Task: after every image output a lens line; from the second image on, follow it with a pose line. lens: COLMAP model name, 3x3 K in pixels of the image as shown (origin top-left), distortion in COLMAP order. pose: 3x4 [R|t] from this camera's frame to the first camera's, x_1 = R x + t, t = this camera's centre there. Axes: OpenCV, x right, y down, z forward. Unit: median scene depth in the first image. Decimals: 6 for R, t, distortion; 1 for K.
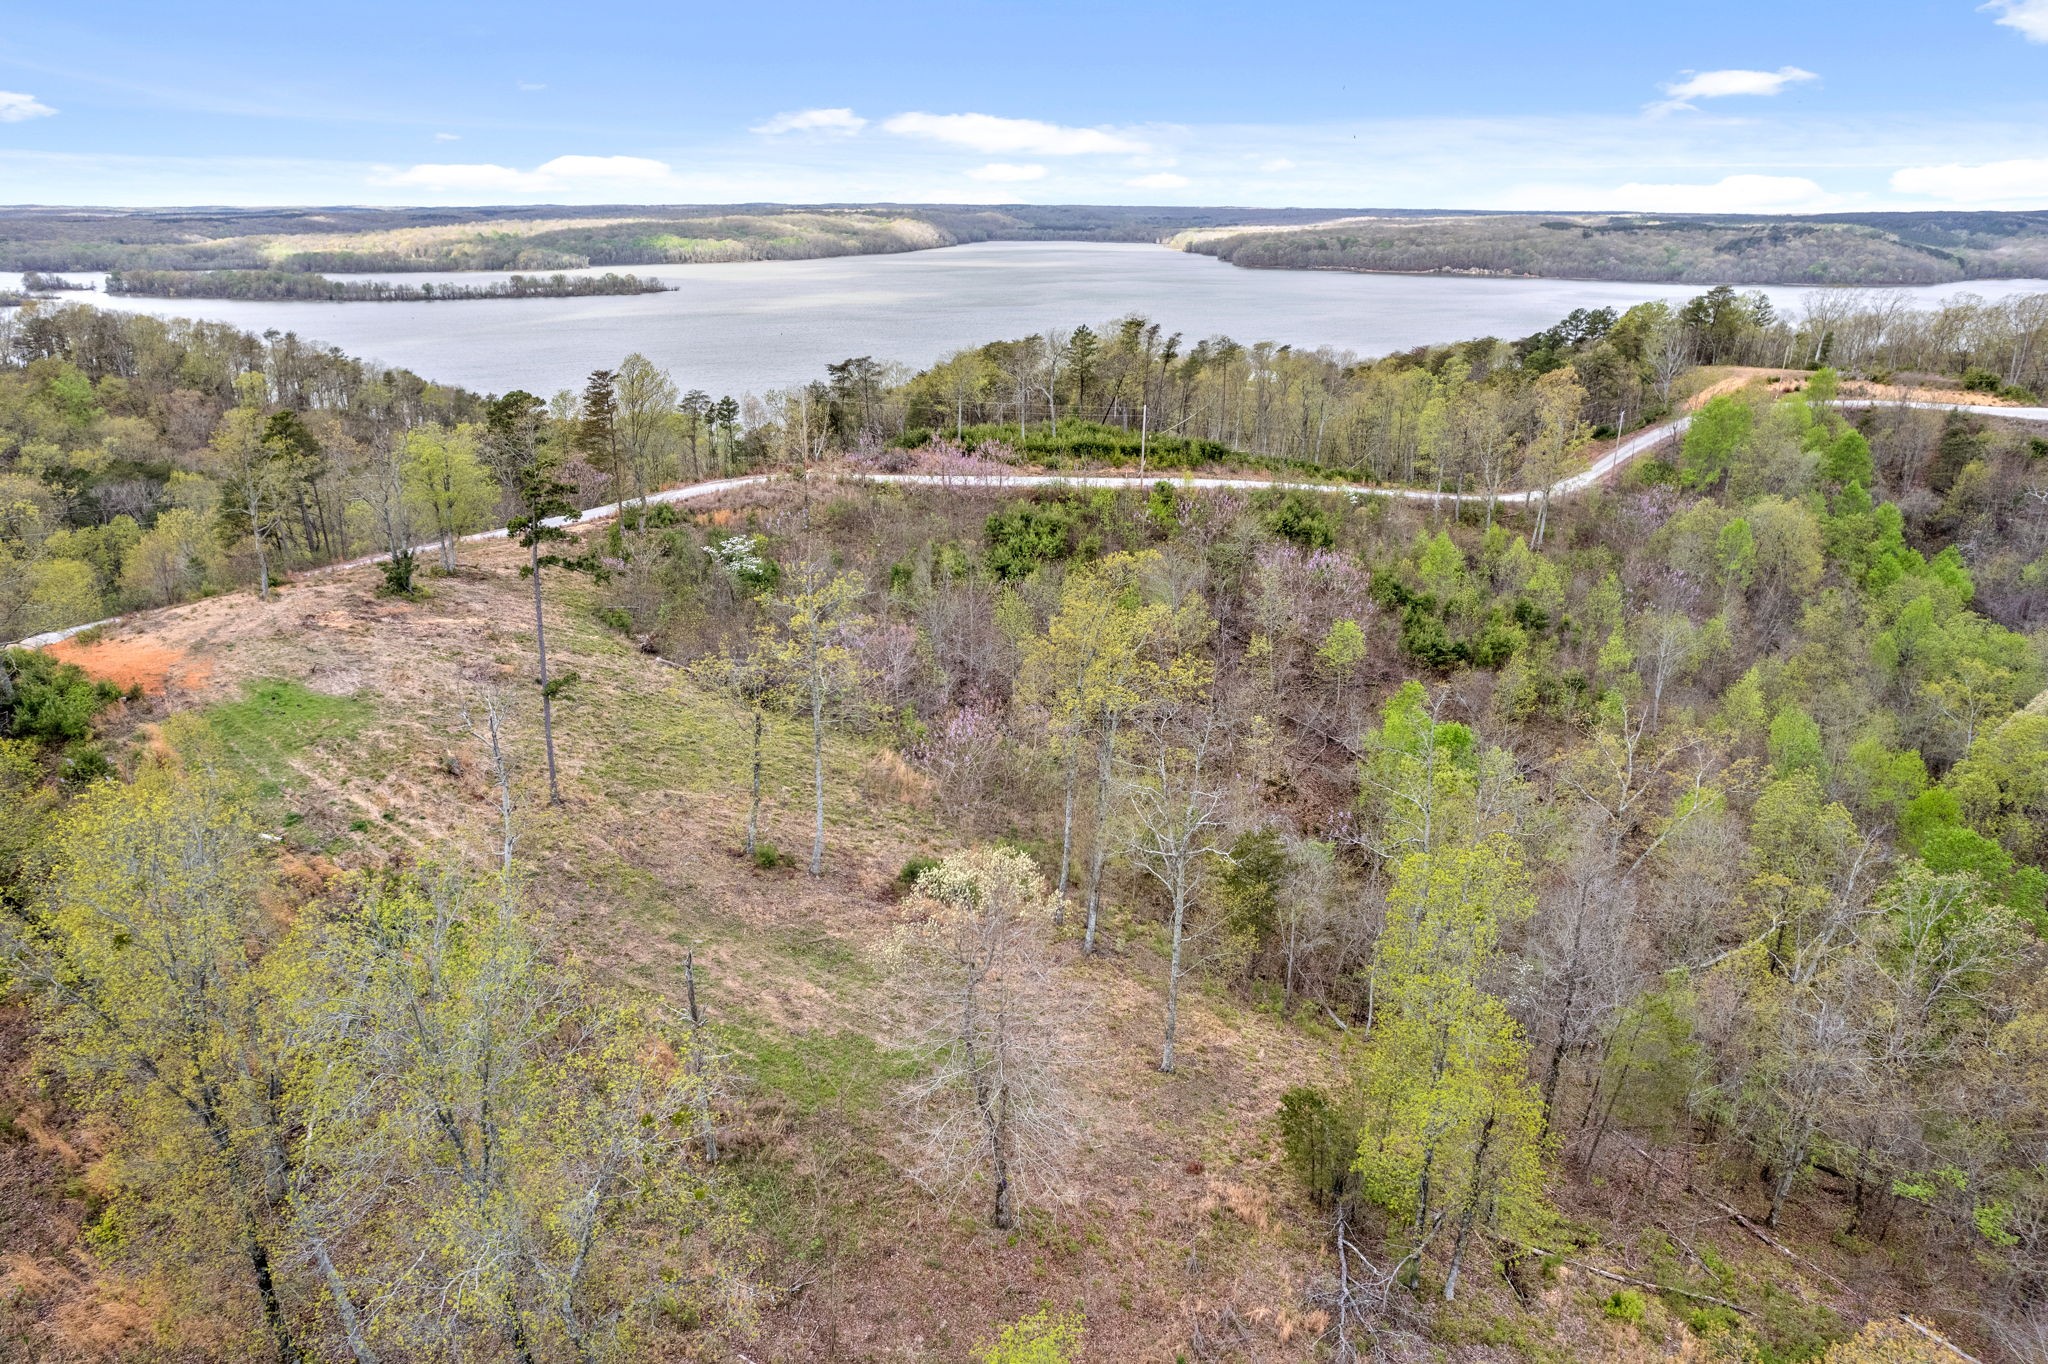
lens RADIAL K [[1330.1, 0, 1036.5], [0, 1330.1, 681.6], [0, 0, 1]] dist [-0.081908, 0.073684]
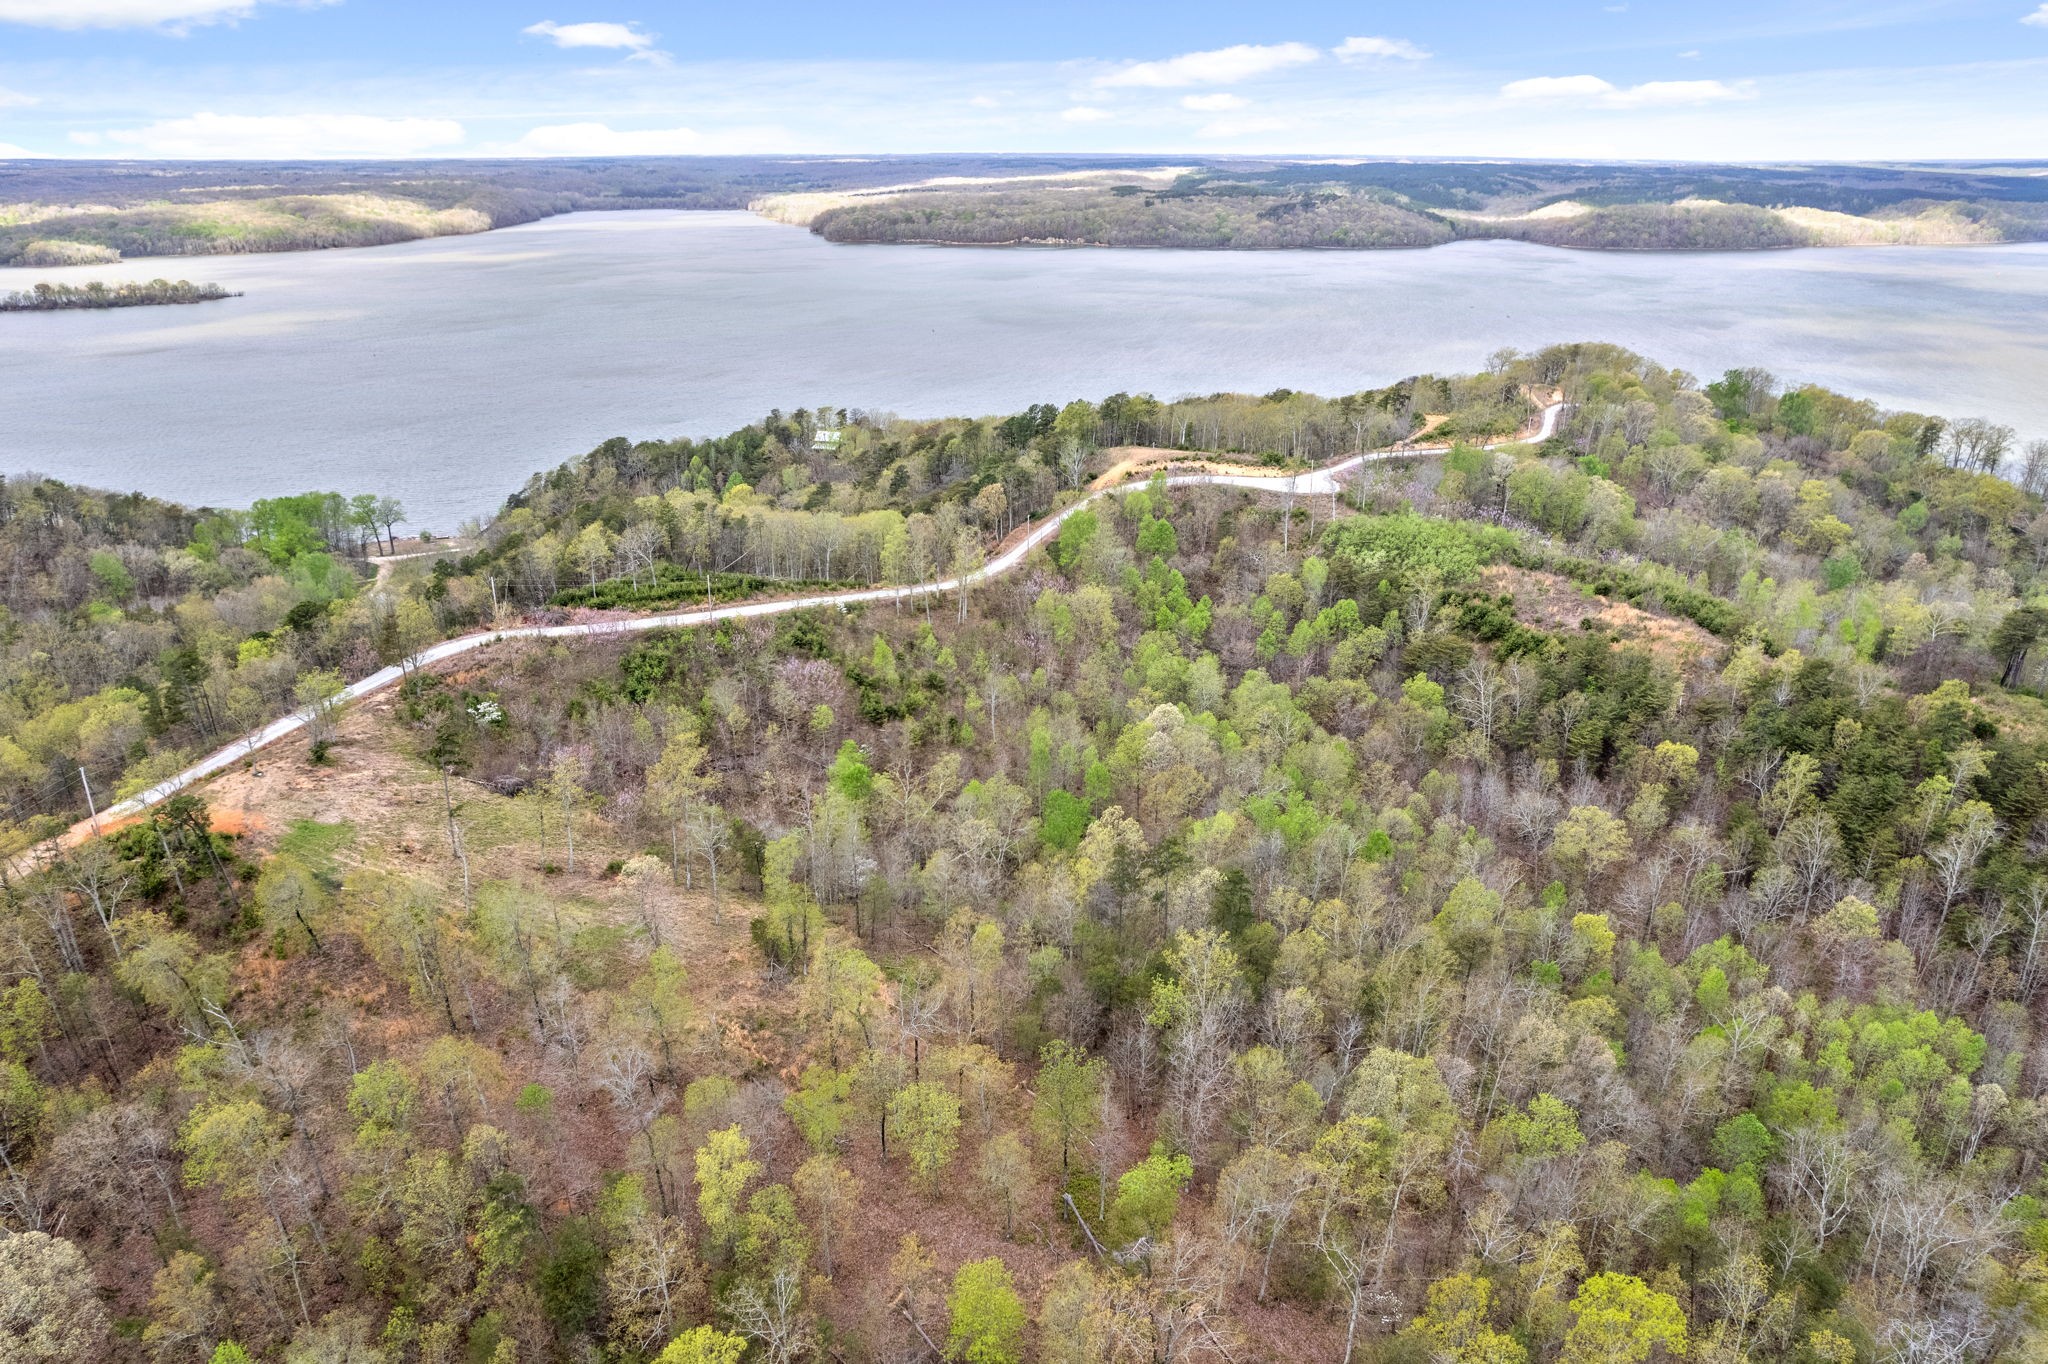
lens RADIAL K [[1330.1, 0, 1014.1], [0, 1330.1, 674.4], [0, 0, 1]] dist [-0.081908, 0.073684]
pose [[0.962992, -0.103895, 0.248701, 0.012977], [0.097498, 0.994512, 0.037936, -0.056800], [-0.251277, -0.012284, 0.967837, -0.382008]]
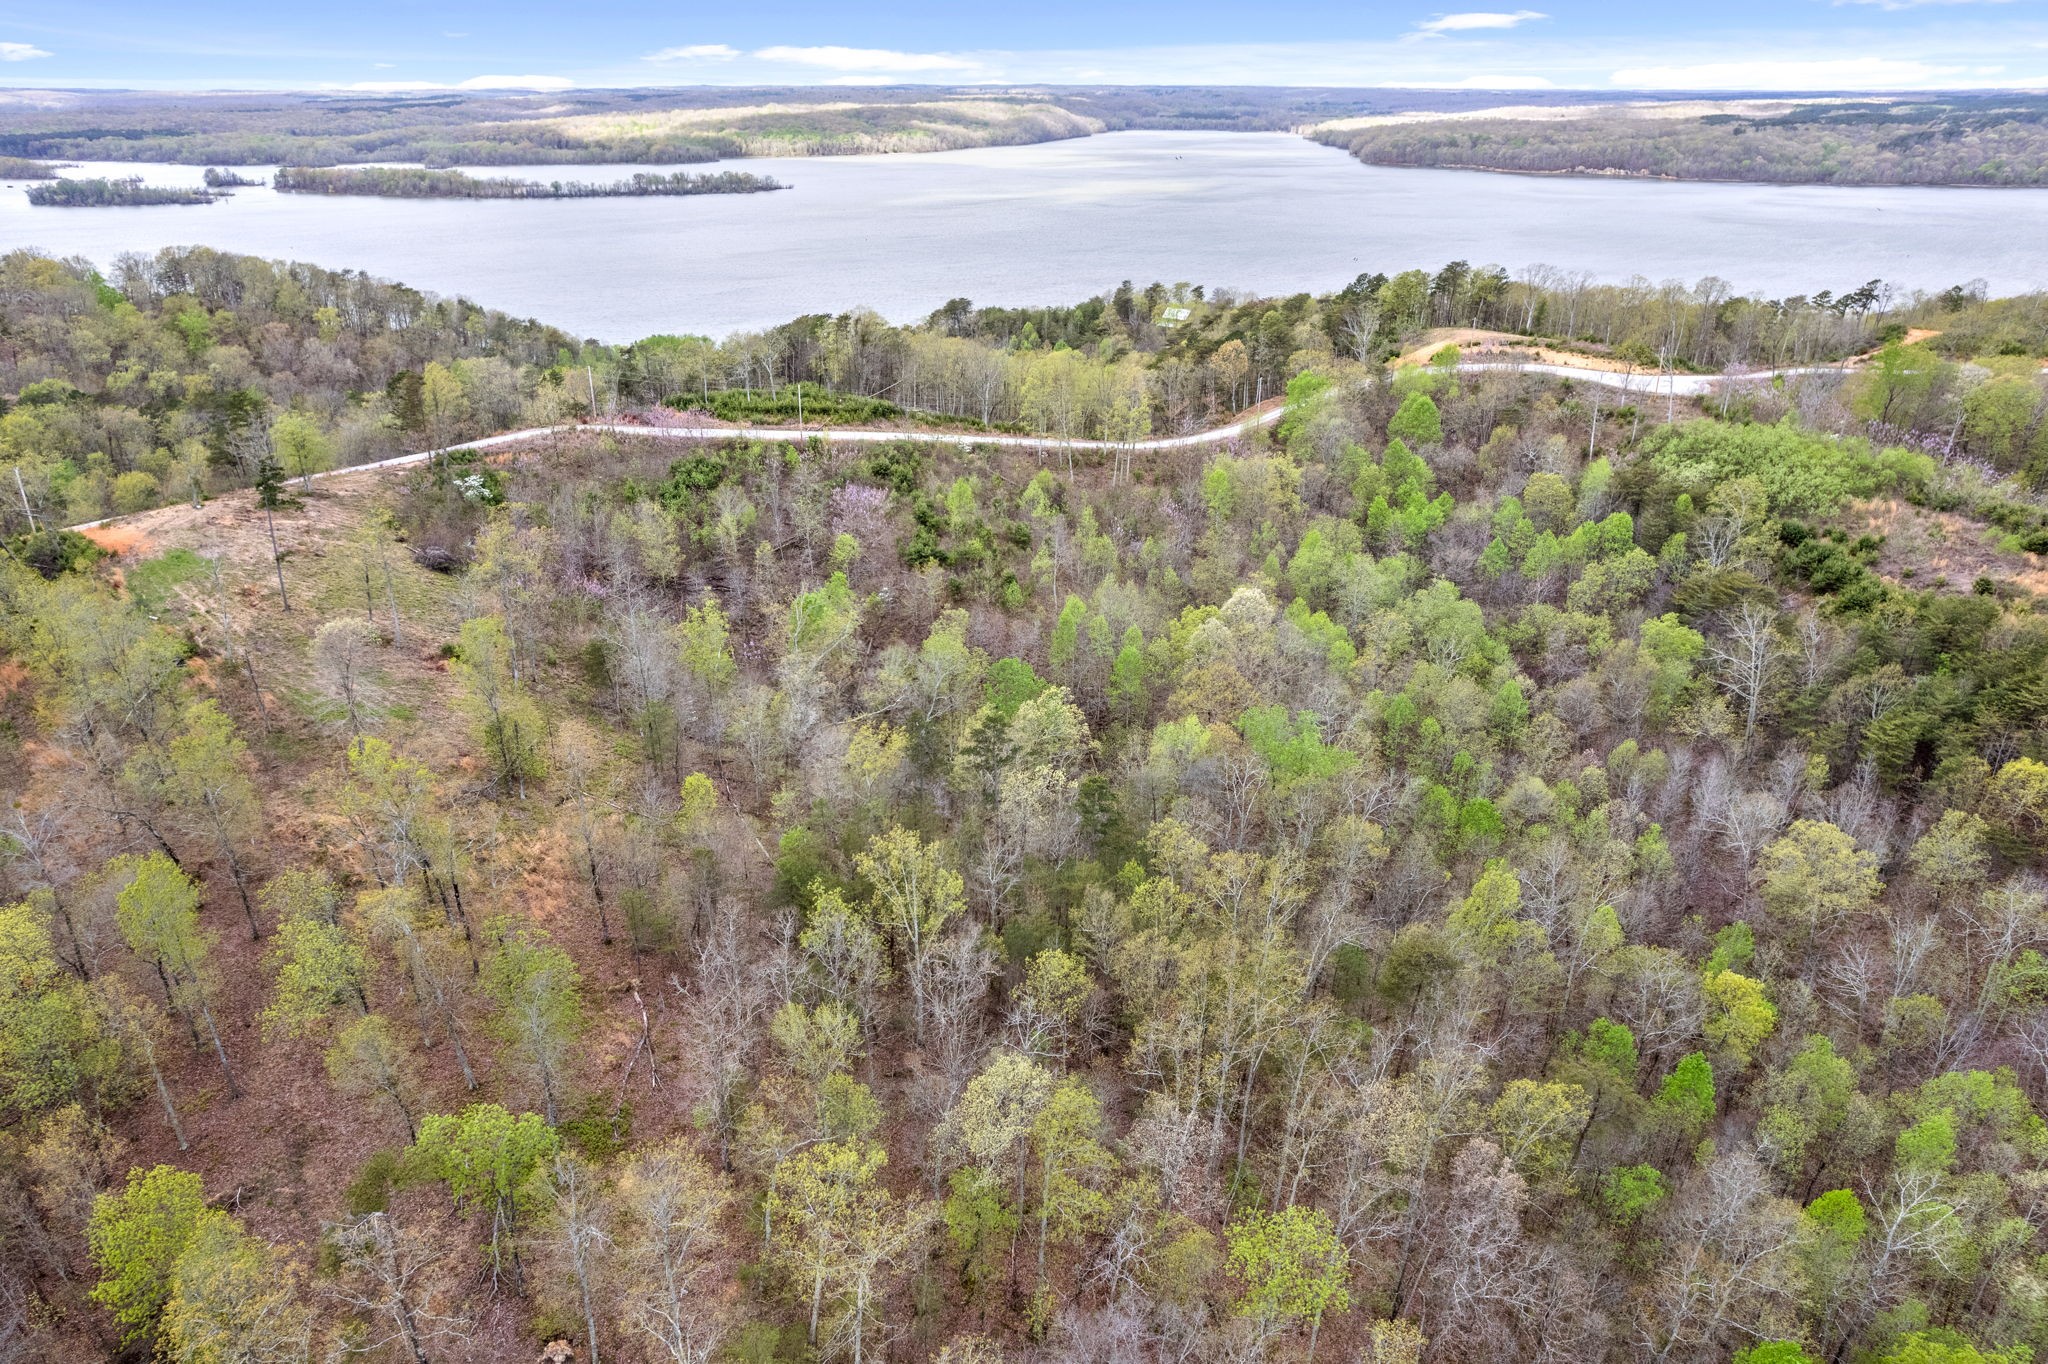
lens RADIAL K [[1330.1, 0, 1024.0], [0, 1330.1, 688.0], [0, 0, 1]] dist [-0.081908, 0.073684]
pose [[0.993409, 0.044604, -0.105591, 0.264230], [-0.035827, 0.995855, 0.083607, -0.000888], [0.108882, -0.079273, 0.990889, -0.249325]]
